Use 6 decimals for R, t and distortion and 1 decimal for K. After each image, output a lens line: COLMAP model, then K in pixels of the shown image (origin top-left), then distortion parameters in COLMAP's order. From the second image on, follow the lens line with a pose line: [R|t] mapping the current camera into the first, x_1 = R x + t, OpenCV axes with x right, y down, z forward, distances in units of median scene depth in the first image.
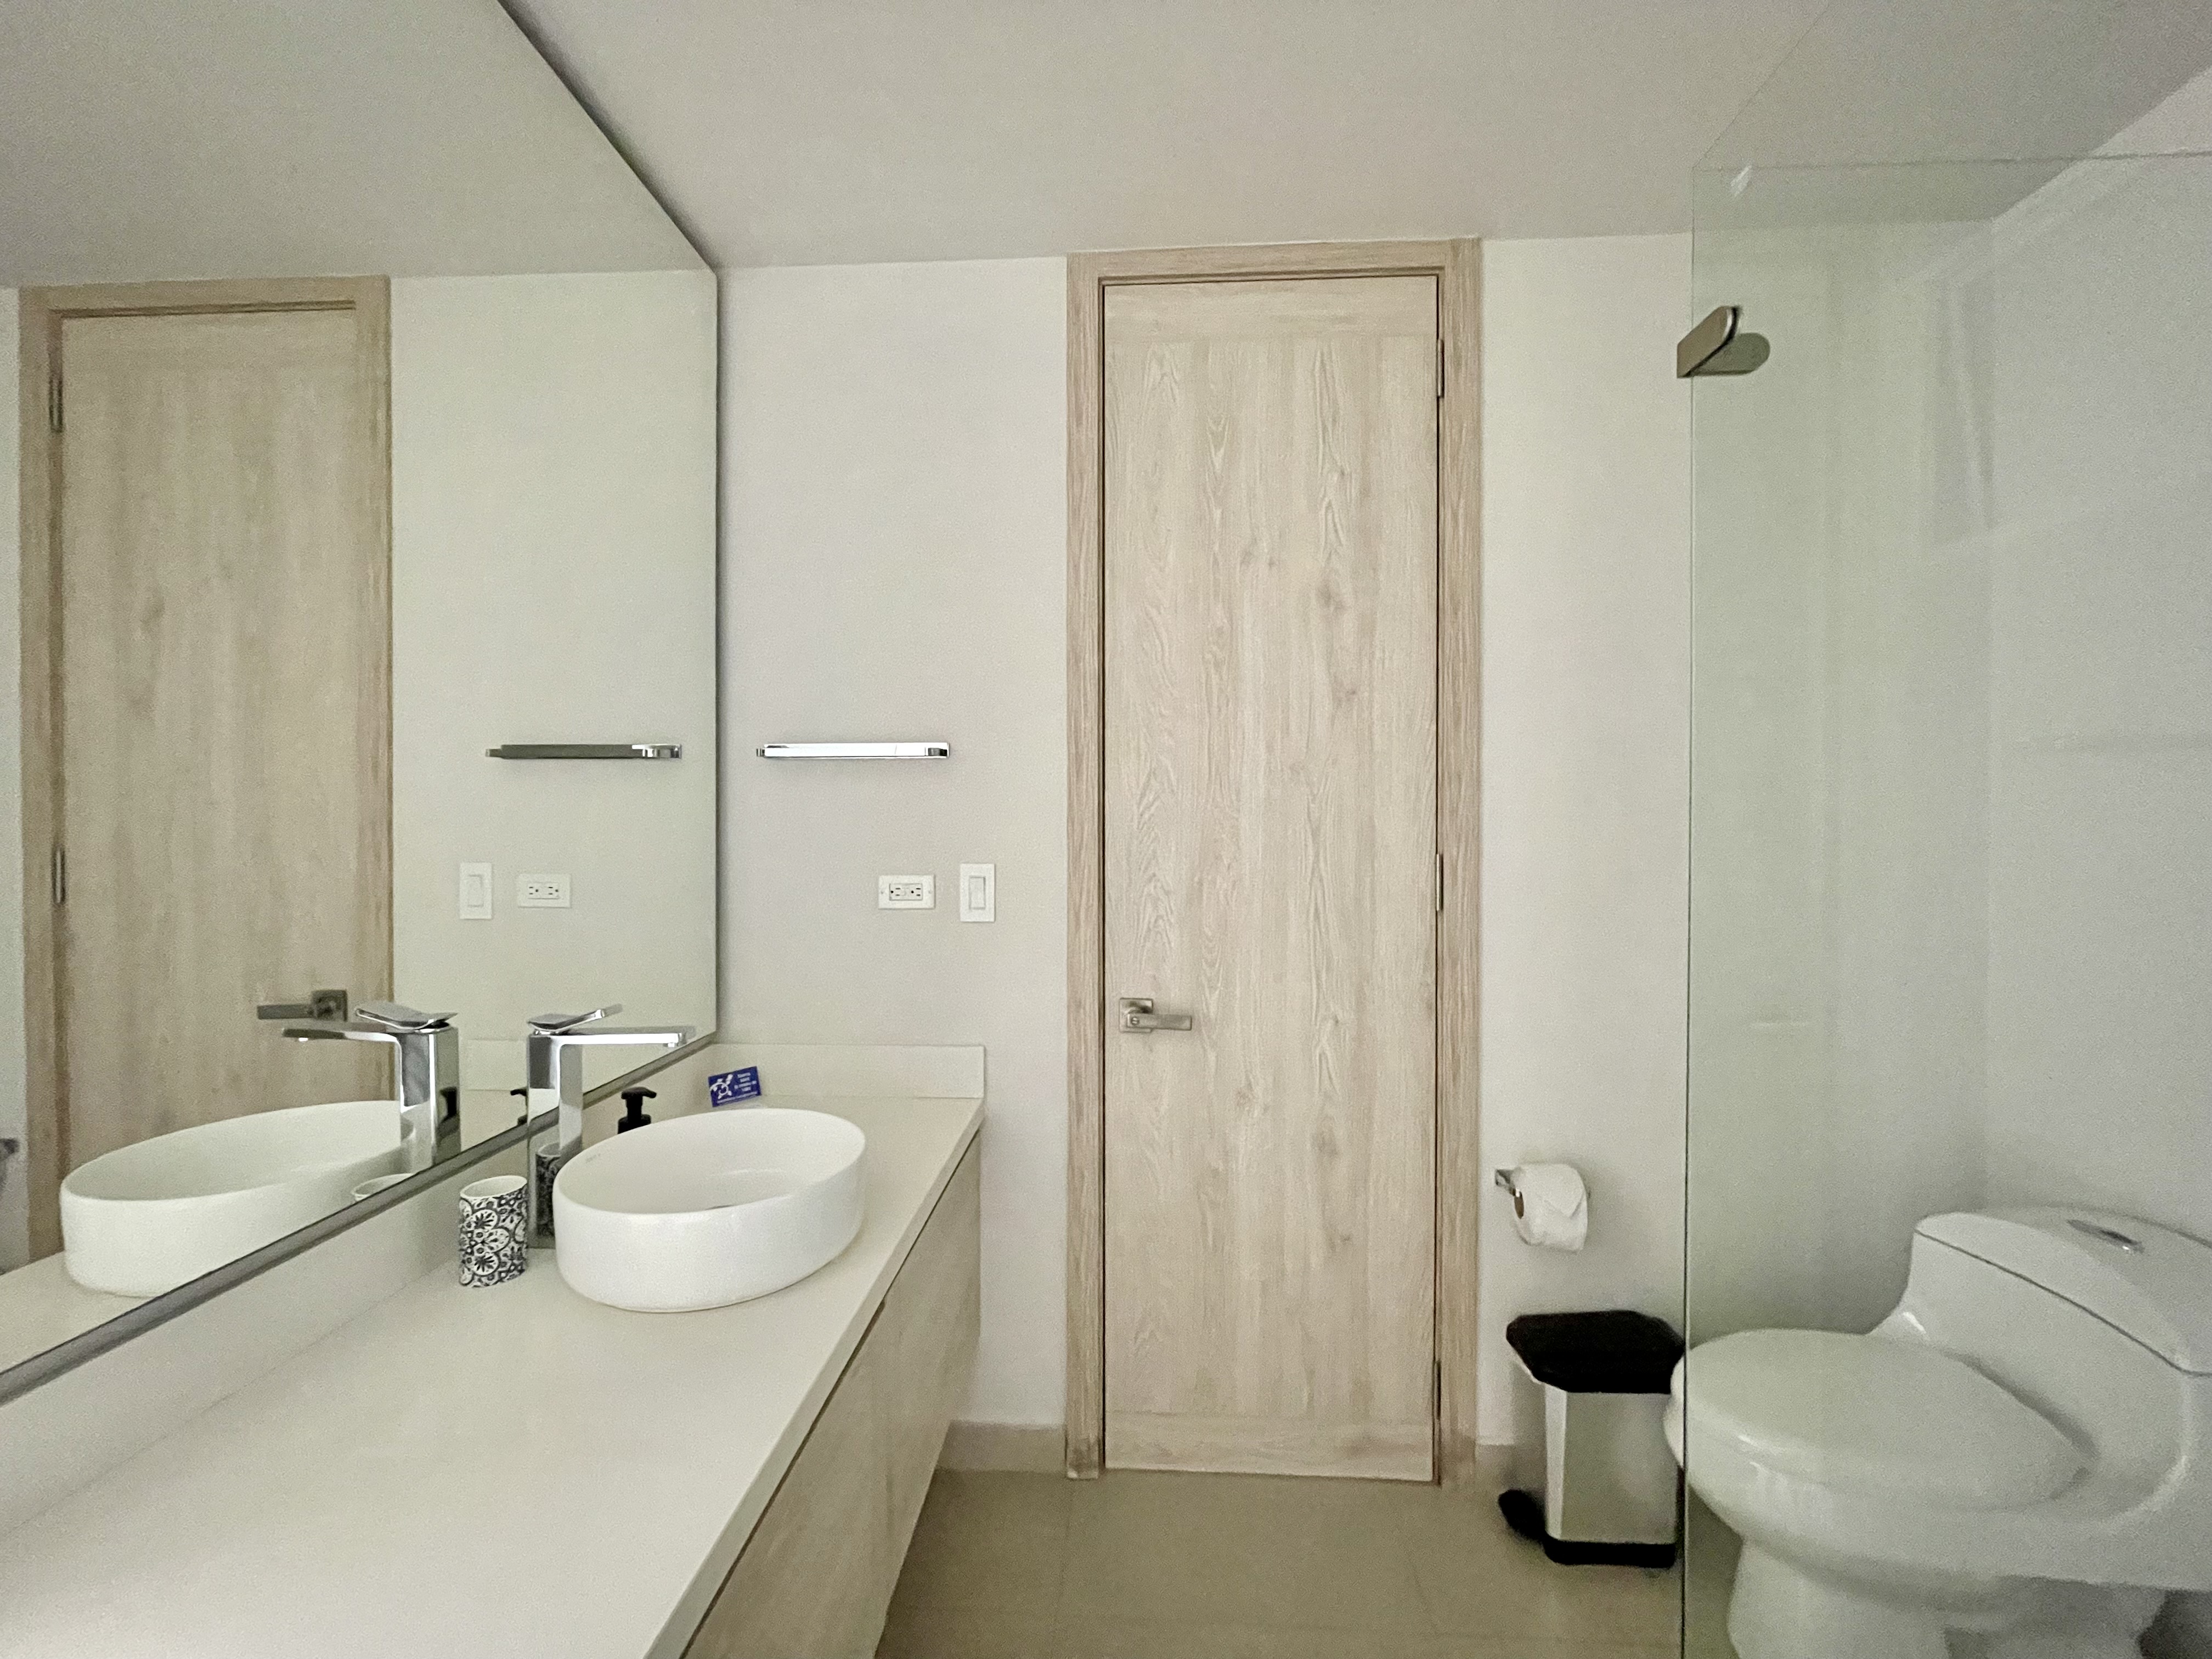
lens RADIAL K [[896.6, 0, 1107.5], [0, 896.6, 826.9], [0, 0, 1]] dist [0.002299, -0.001327]
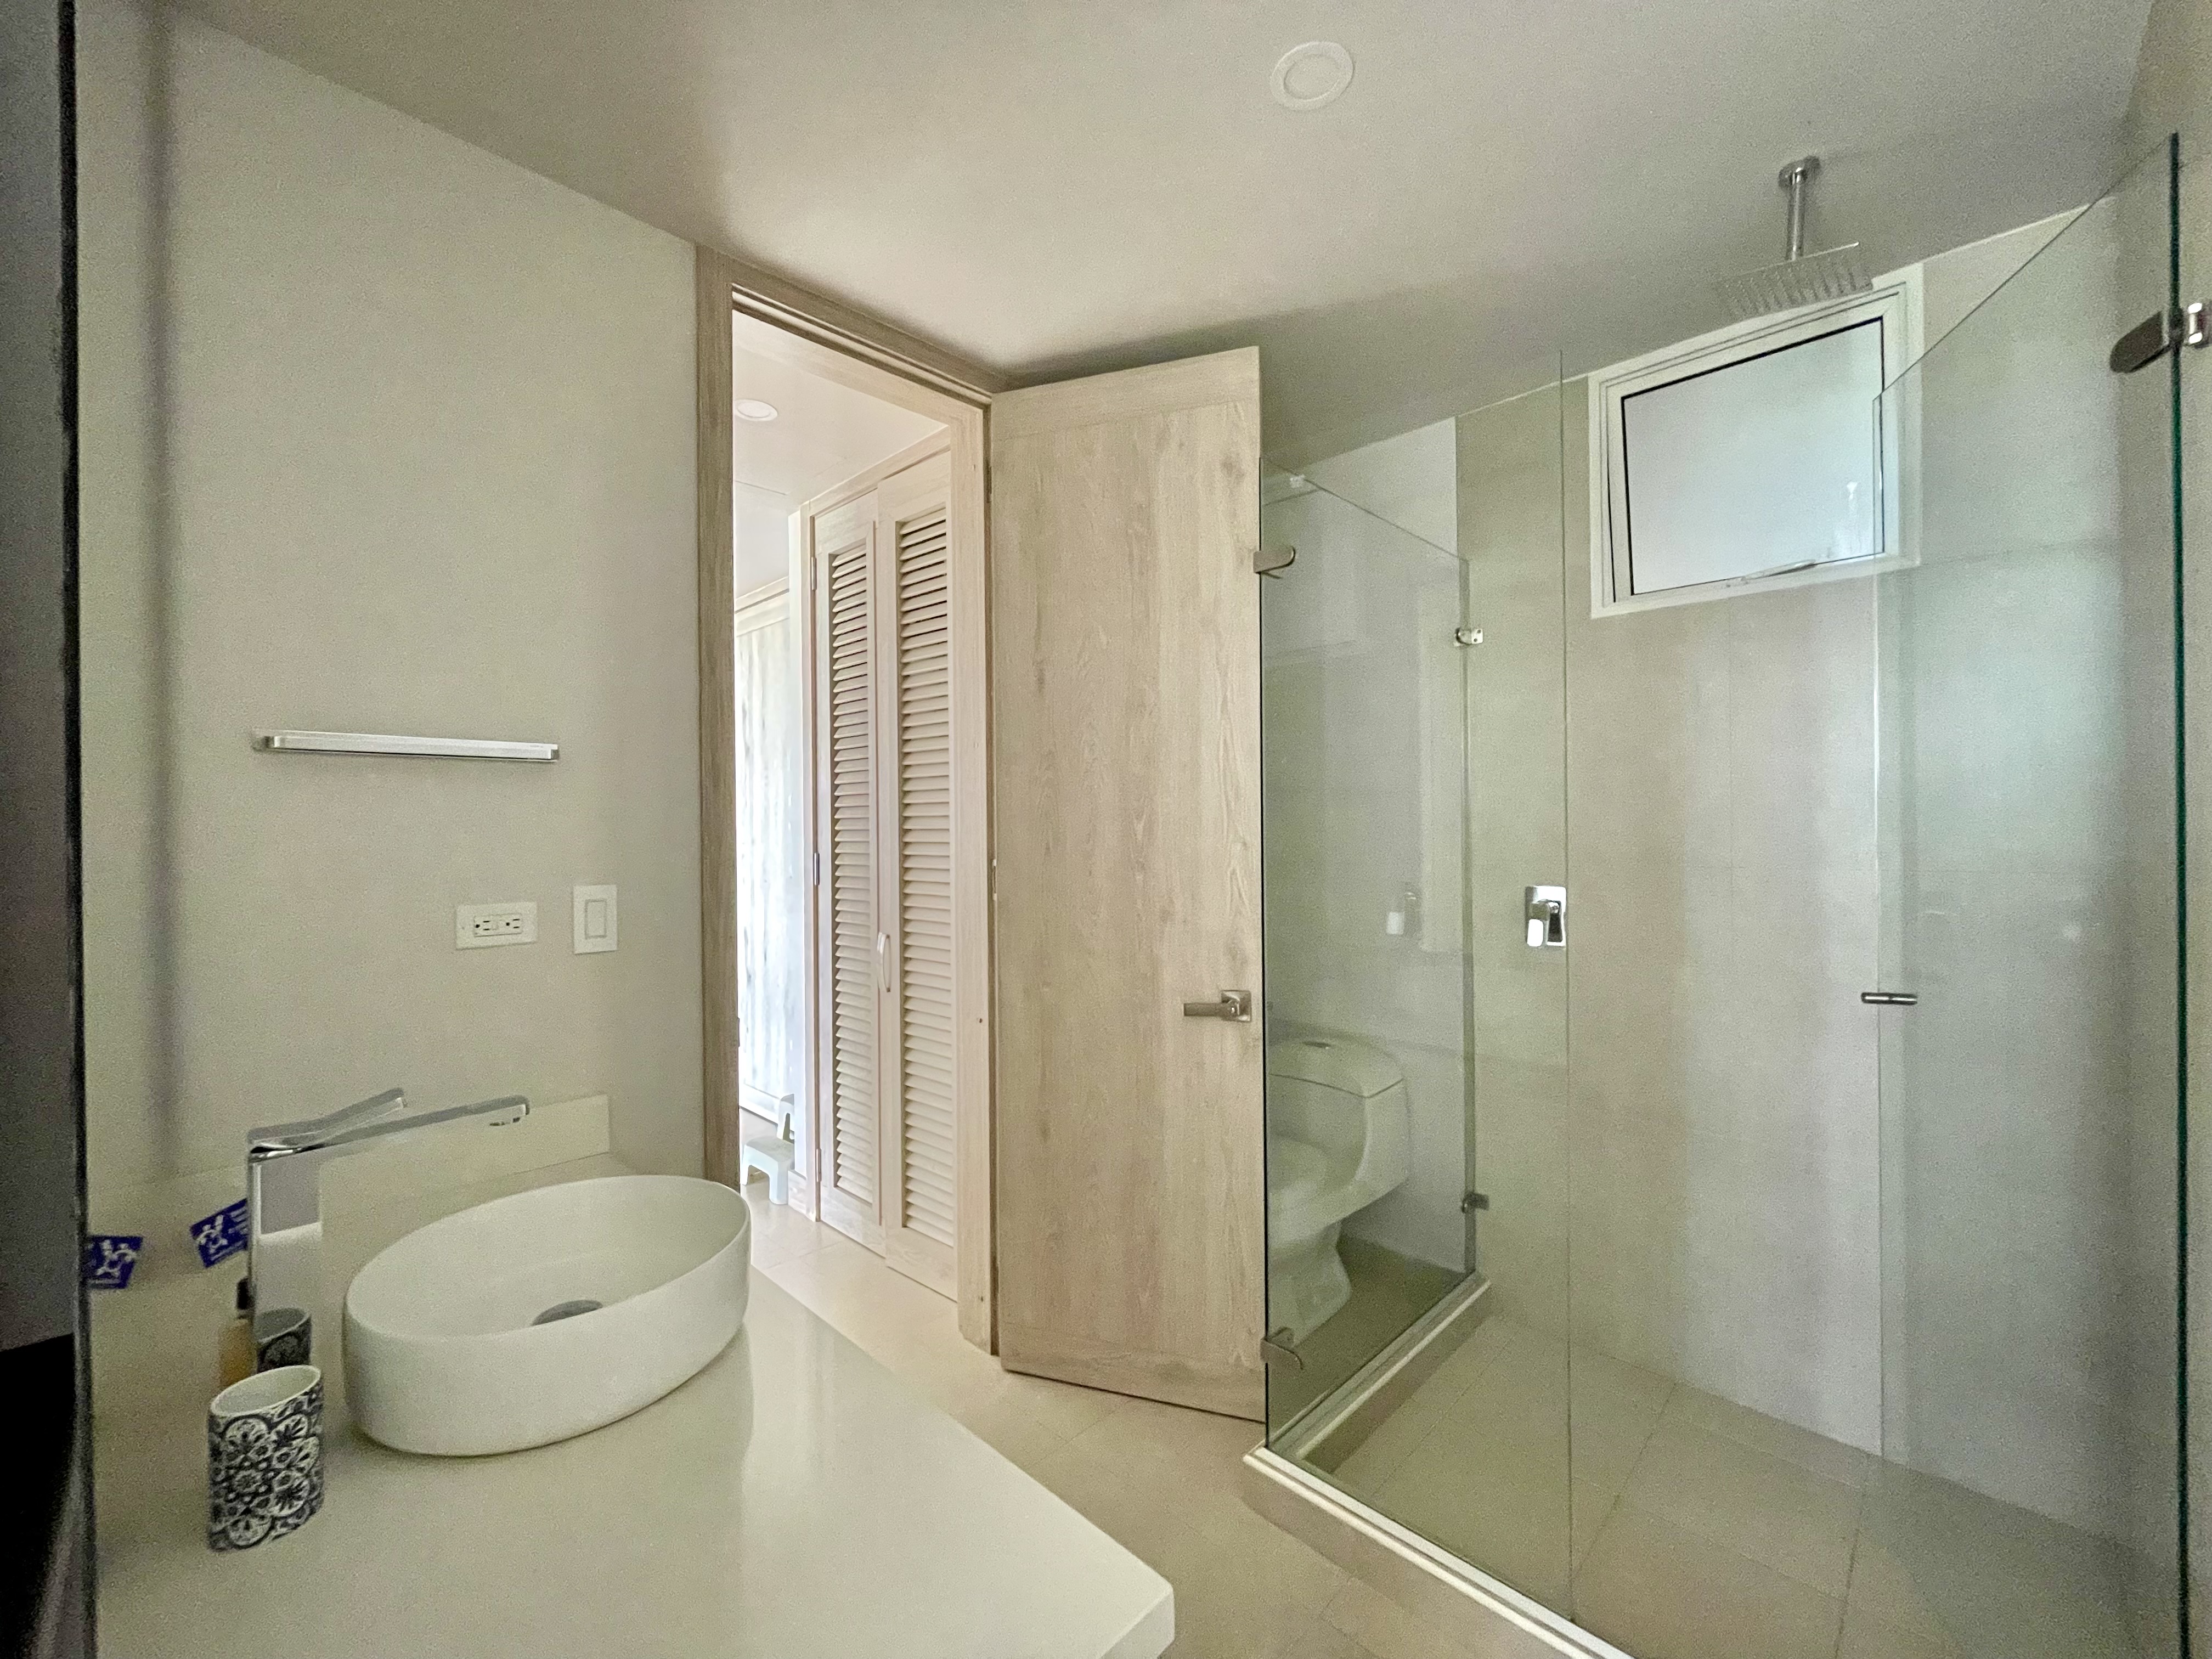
lens RADIAL K [[896.6, 0, 1098.8], [0, 896.6, 832.2], [0, 0, 1]] dist [0.002299, -0.001327]
pose [[0.664663, -0.005806, 0.747121, -0.492077], [0.010486, 0.999944, -0.001558, -0.003738], [-0.747070, 0.008870, 0.664686, 0.057828]]
